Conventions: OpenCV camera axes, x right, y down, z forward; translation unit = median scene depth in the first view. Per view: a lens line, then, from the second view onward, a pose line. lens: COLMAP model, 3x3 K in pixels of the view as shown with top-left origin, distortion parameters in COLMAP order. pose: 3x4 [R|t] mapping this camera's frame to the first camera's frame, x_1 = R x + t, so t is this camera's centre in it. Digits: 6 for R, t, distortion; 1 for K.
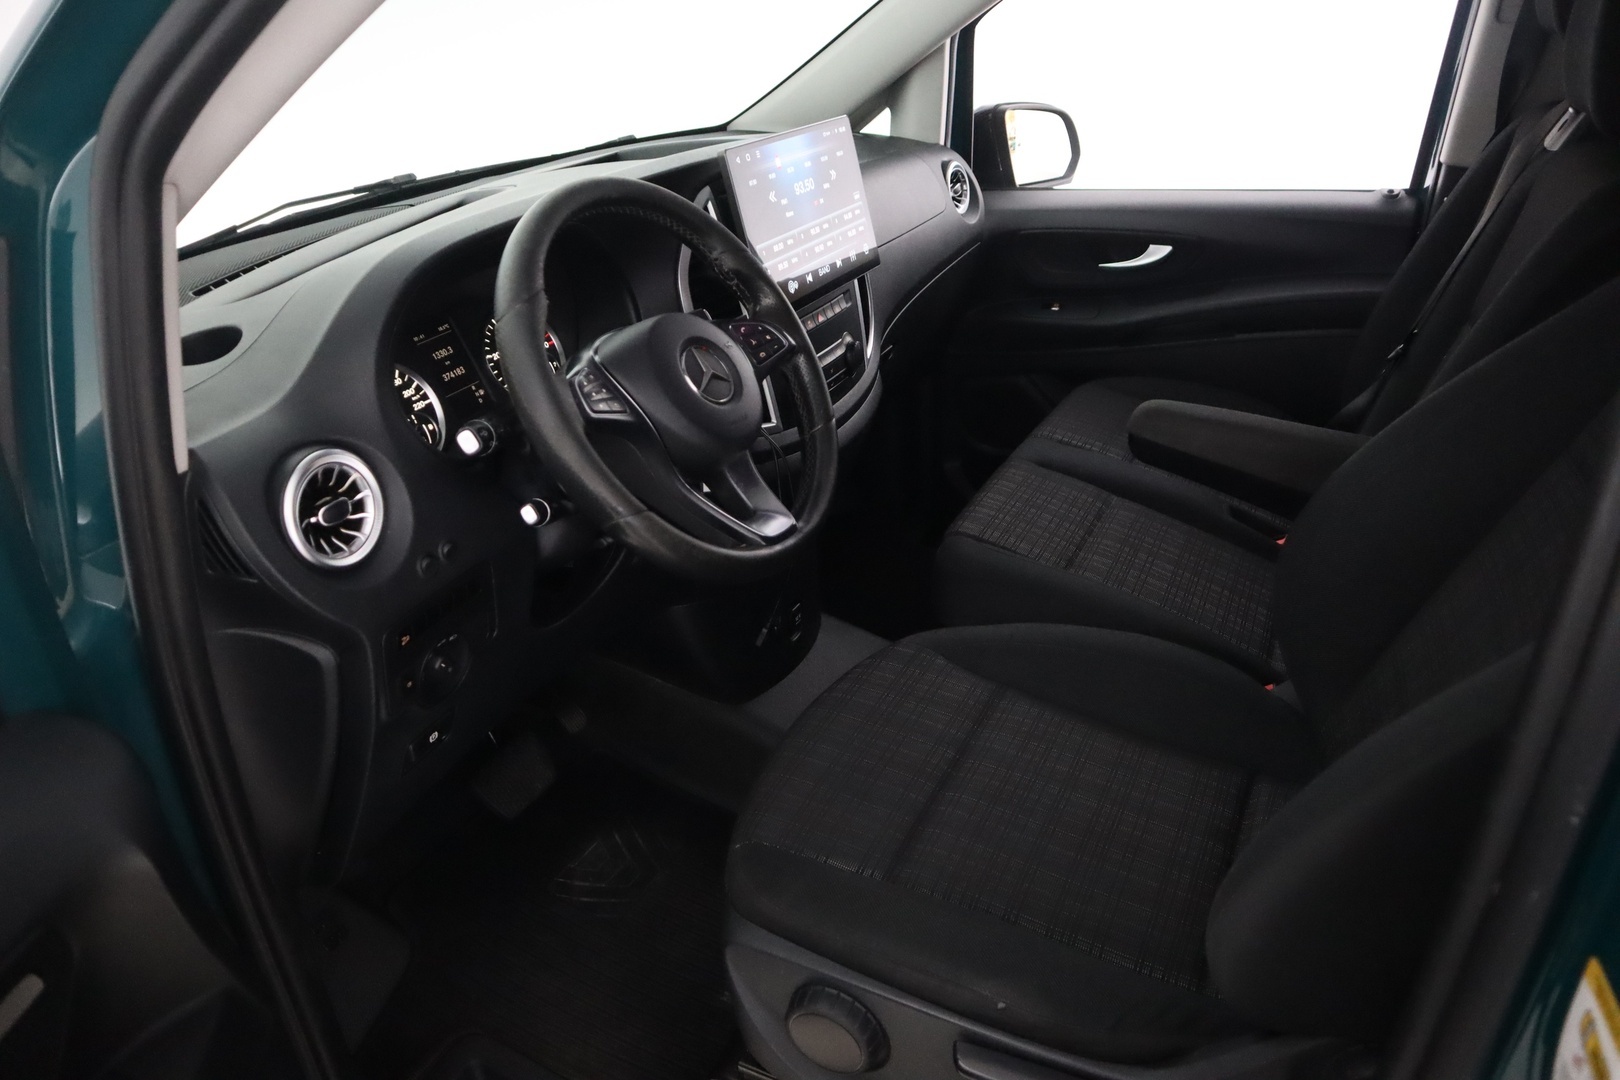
lens RADIAL K [[1143.4, 0, 810.0], [0, 1143.4, 540.0], [0, 0, 1]] dist [-0.142882, 0.103221]
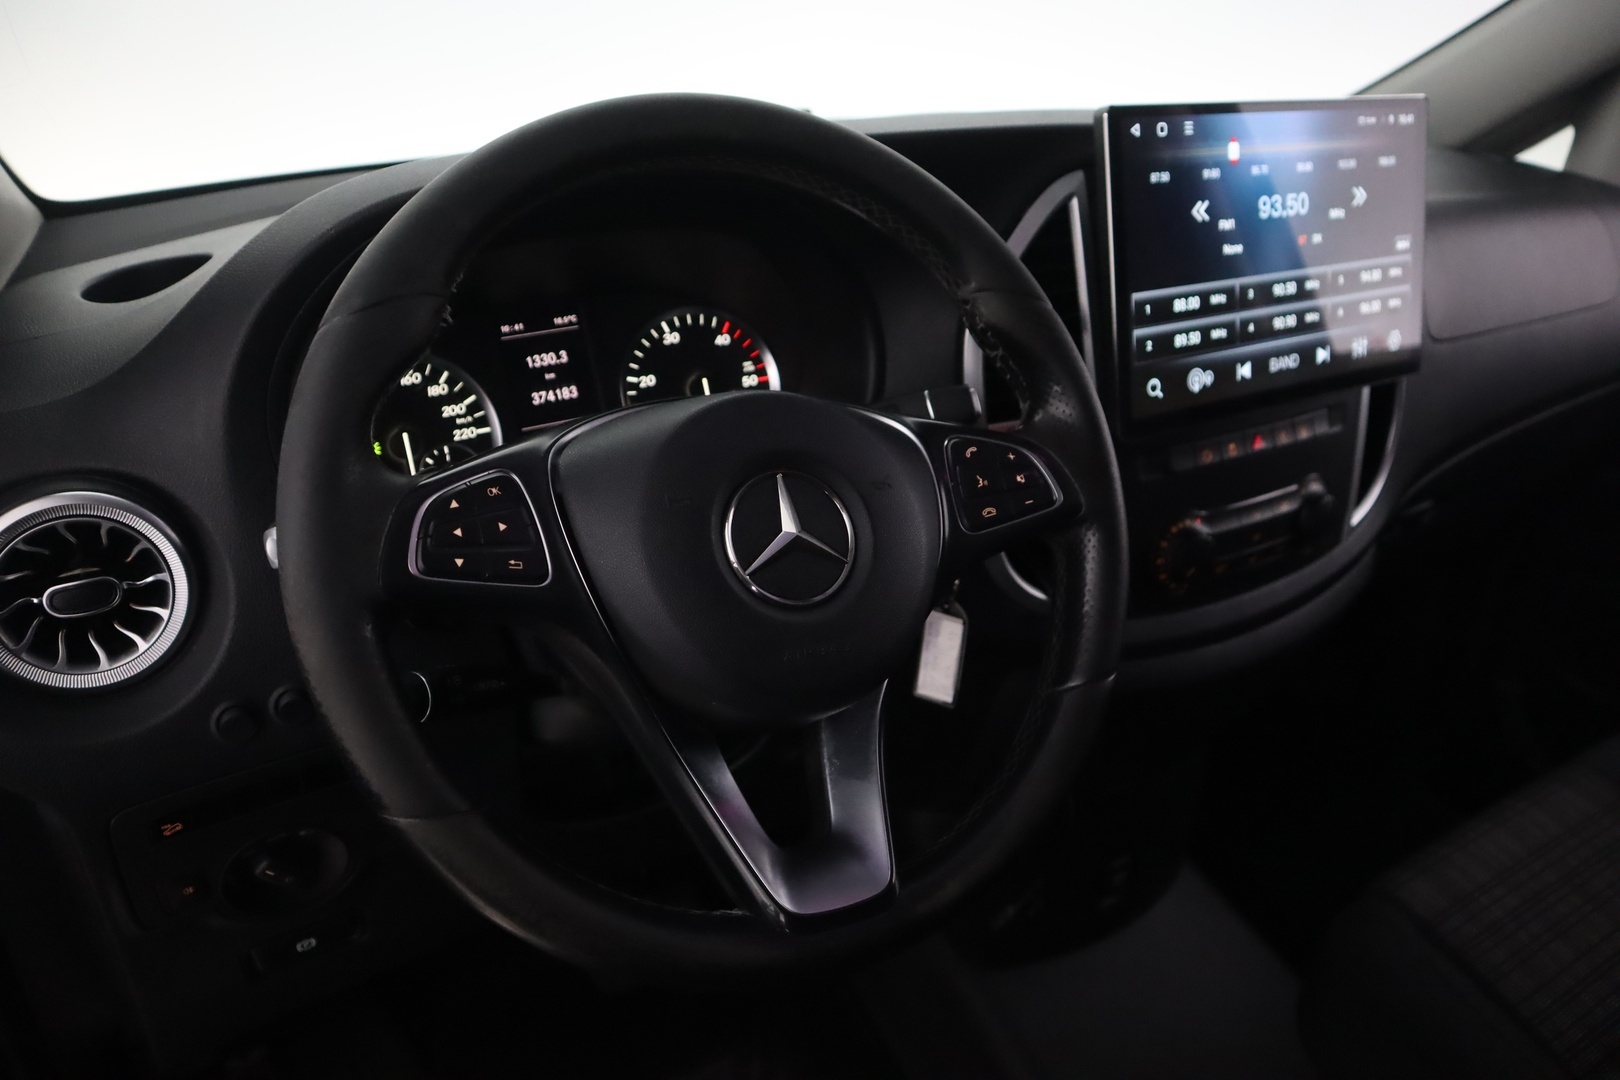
lens RADIAL K [[1143.4, 0, 810.0], [0, 1143.4, 540.0], [0, 0, 1]] dist [-0.142882, 0.103221]
pose [[0.836013, 0.289872, -0.465893, 0.097593], [-0.288244, 0.954485, 0.076633, -0.131316], [0.466902, 0.070225, 0.881516, 0.423897]]
